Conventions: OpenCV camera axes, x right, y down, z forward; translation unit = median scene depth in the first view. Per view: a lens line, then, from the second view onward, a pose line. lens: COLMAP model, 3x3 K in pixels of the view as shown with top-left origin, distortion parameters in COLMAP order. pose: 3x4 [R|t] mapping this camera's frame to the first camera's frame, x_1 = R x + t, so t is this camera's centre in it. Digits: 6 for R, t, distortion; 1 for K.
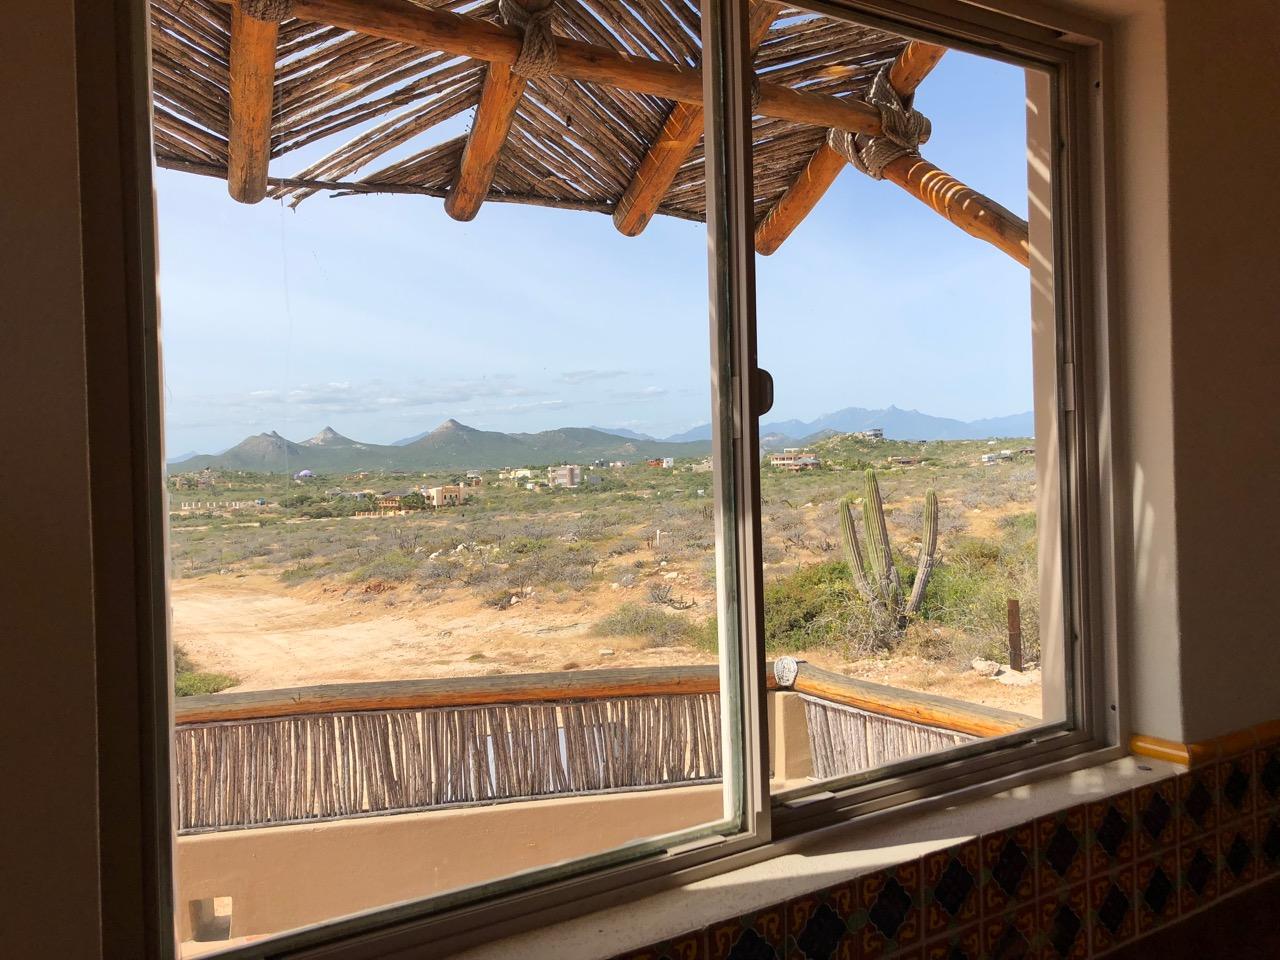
lens RADIAL K [[1048.0, 0, 640.3], [0, 1048.0, 474.2], [0, 0, 1]] dist [0.025786, -0.043194]
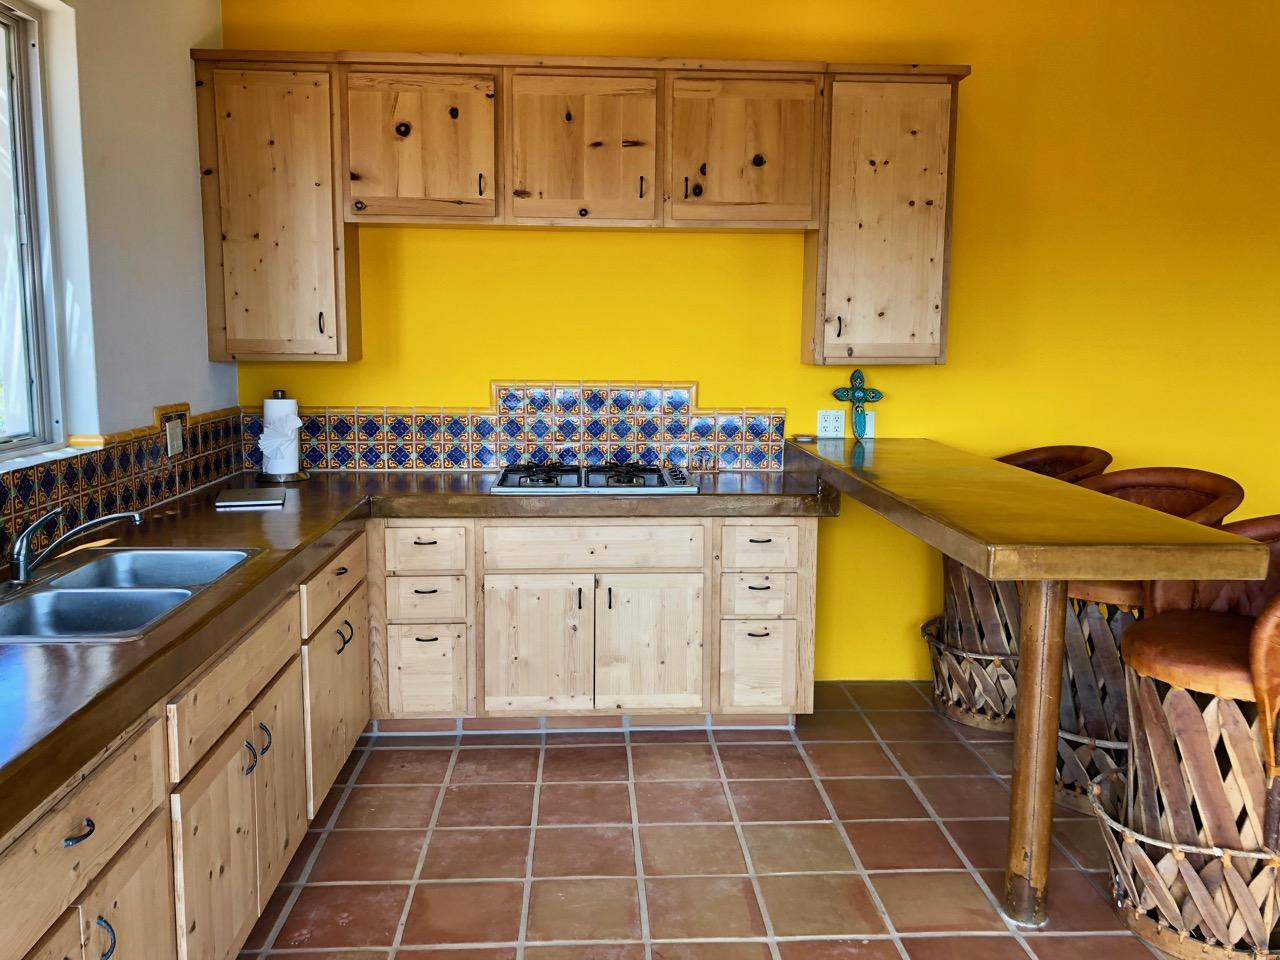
lens RADIAL K [[1048.0, 0, 644.9], [0, 1048.0, 471.3], [0, 0, 1]] dist [0.025786, -0.043194]
pose [[0.490842, -0.077340, 0.867809, -0.417653], [-0.016382, 0.995057, 0.097947, 0.085613], [-0.871094, -0.062293, 0.487149, -0.493111]]
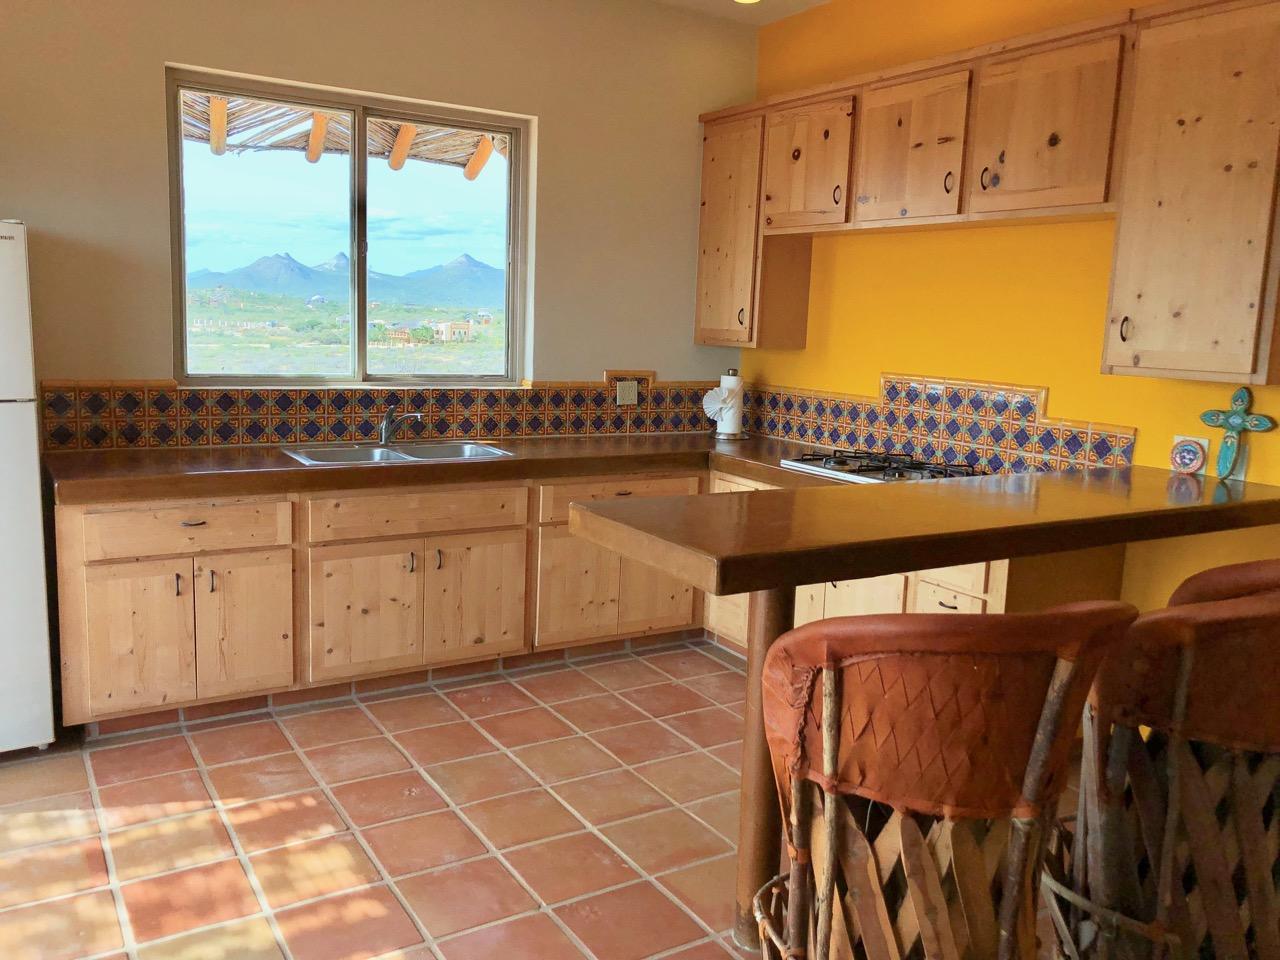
lens RADIAL K [[1048.0, 0, 646.7], [0, 1048.0, 478.7], [0, 0, 1]] dist [0.025786, -0.043194]
pose [[0.997302, 0.073394, 0.001556, 0.581908], [-0.072845, 0.986770, 0.144840, 0.055378], [0.009095, -0.144563, 0.989454, -1.319875]]
